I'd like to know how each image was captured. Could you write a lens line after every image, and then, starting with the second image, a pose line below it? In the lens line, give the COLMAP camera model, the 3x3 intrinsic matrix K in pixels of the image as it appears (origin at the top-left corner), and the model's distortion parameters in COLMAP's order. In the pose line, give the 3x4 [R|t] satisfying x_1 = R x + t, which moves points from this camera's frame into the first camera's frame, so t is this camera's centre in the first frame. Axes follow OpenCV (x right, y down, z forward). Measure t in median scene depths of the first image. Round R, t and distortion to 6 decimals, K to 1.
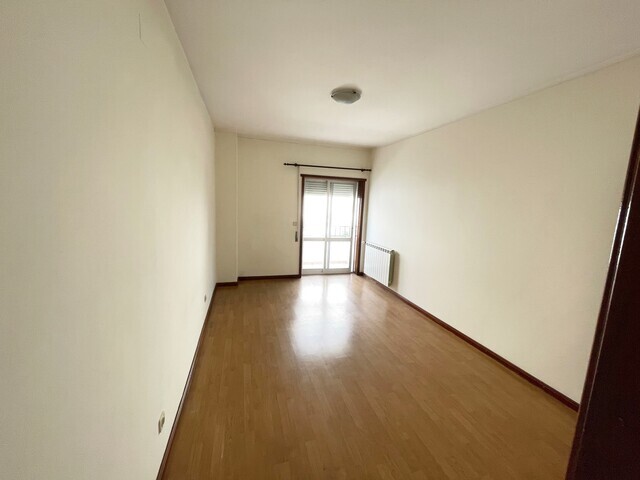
lens RADIAL K [[255.7, 0, 322.0], [0, 255.7, 238.1], [0, 0, 1]] dist [0.000605, 0.000011]
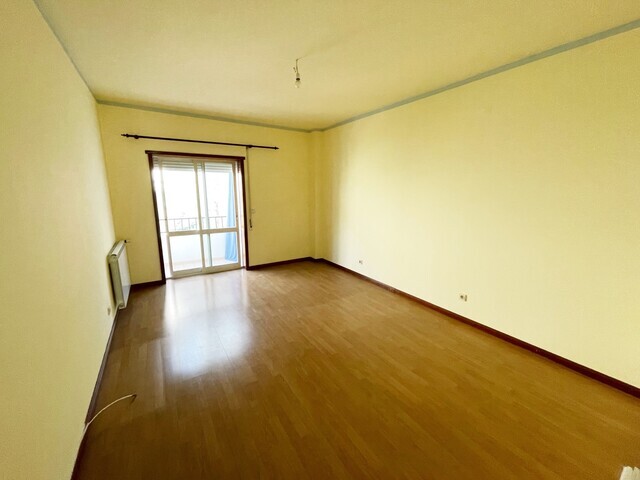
lens RADIAL K [[258.9, 0, 319.3], [0, 258.9, 244.4], [0, 0, 1]] dist [-0.008311, 0.001973]
pose [[0.969694, -0.091916, 0.226375, 0.192156], [0.071602, 0.992765, 0.096385, -0.009204], [-0.233597, -0.077255, 0.969260, 0.102912]]
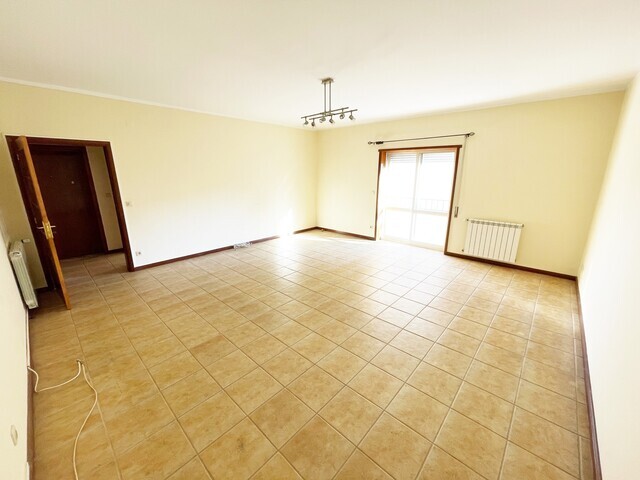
lens RADIAL K [[258.9, 0, 322.8], [0, 258.9, 239.4], [0, 0, 1]] dist [-0.008311, 0.001973]
pose [[0.494708, 0.165736, -0.853109, 0.738040], [-0.094487, 0.986085, 0.136777, 0.009314], [0.863907, 0.012943, 0.503484, 0.172511]]
